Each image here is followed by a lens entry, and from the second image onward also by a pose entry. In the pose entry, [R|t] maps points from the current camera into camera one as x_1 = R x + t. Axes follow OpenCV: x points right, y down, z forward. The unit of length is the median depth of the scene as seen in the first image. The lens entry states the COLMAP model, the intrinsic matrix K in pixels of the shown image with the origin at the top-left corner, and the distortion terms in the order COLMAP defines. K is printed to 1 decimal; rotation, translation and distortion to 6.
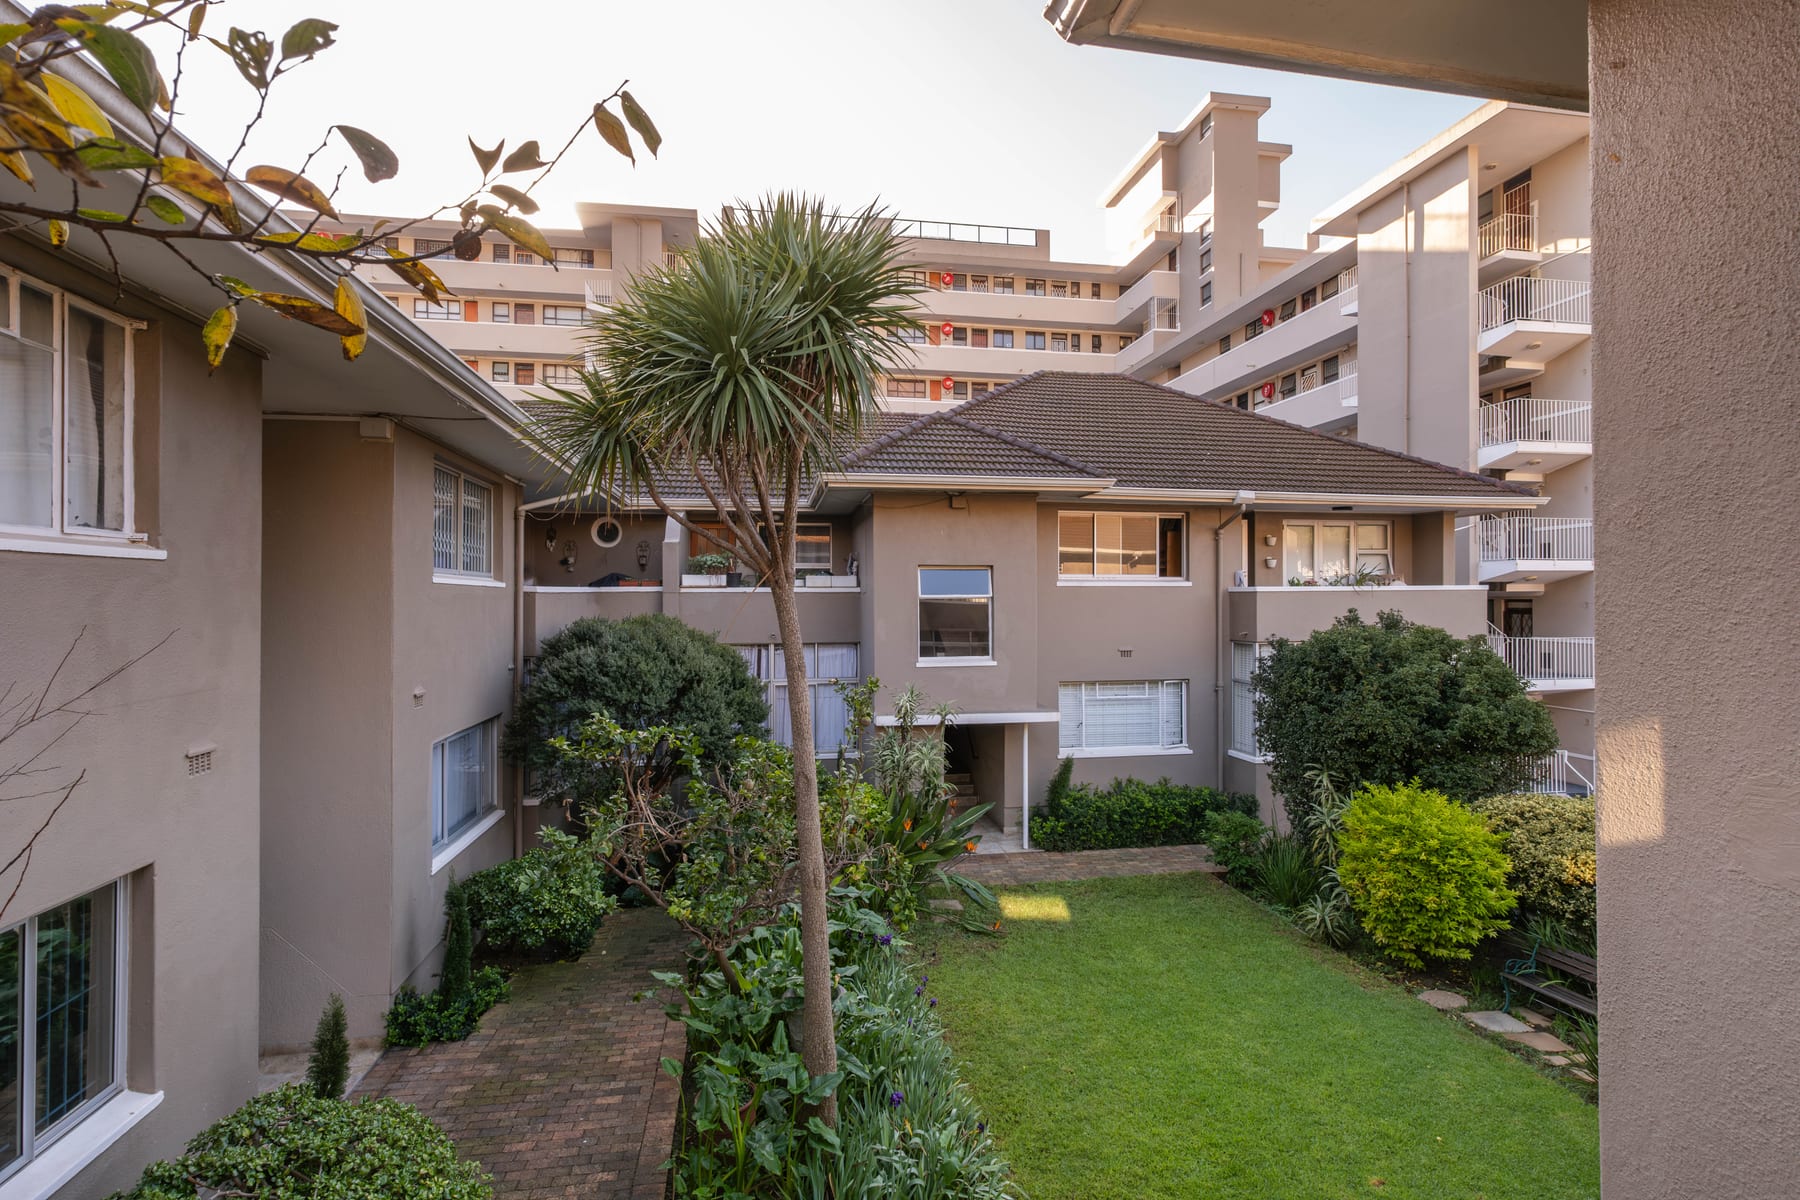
lens RADIAL K [[876.9, 0, 899.8], [0, 876.9, 592.6], [0, 0, 1]] dist [-0.030013, 0.026122]
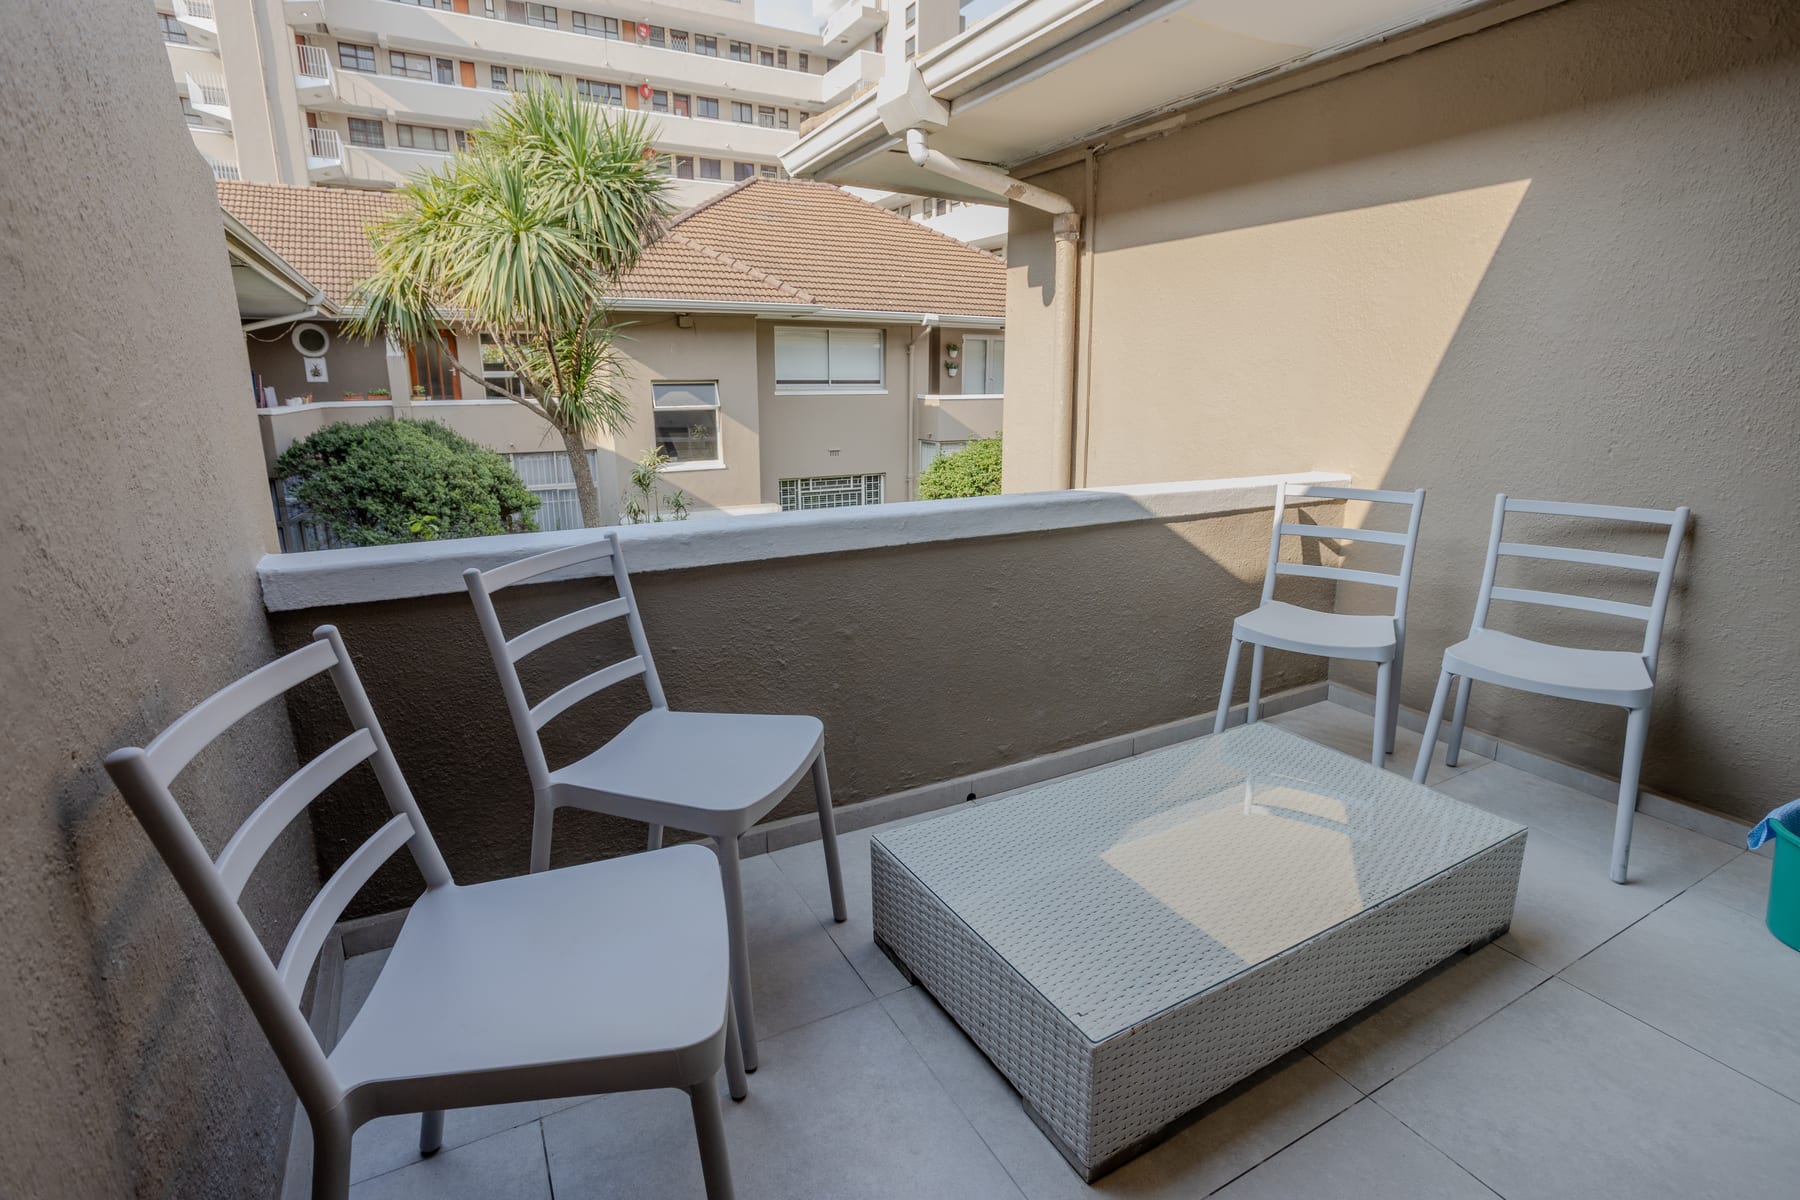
lens RADIAL K [[876.9, 0, 899.8], [0, 876.9, 592.6], [0, 0, 1]] dist [-0.030013, 0.026122]
pose [[0.949146, -0.071585, 0.306589, -0.030403], [-0.005585, 0.969826, 0.243734, -0.034435], [-0.314786, -0.233051, 0.920107, -0.149215]]
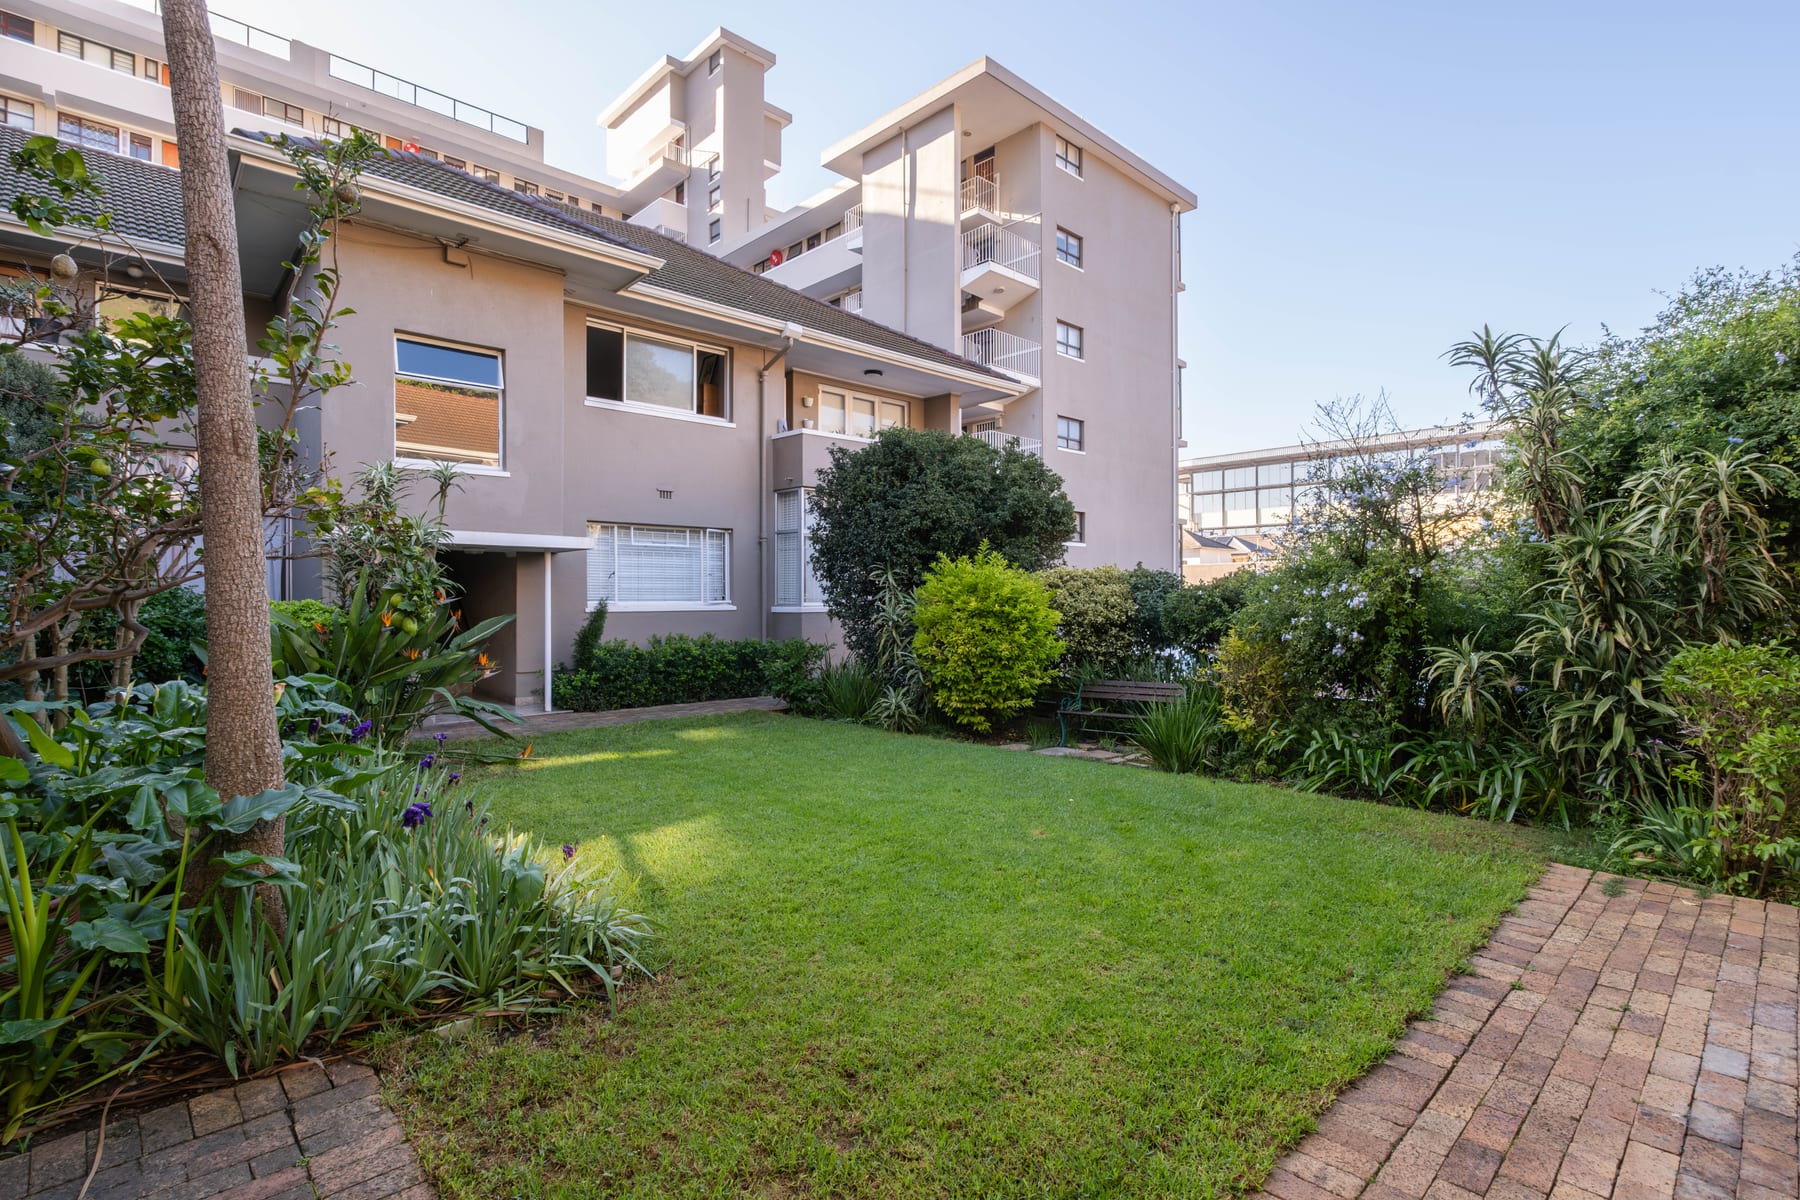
lens RADIAL K [[856.8, 0, 924.6], [0, 856.8, 595.1], [0, 0, 1]] dist [-0.001028, -0.000406]
pose [[0.822135, 0.000266, 0.569292, -0.019540], [0.001274, 0.999997, -0.002308, 0.171822], [-0.569291, 0.002623, 0.822132, 0.135963]]
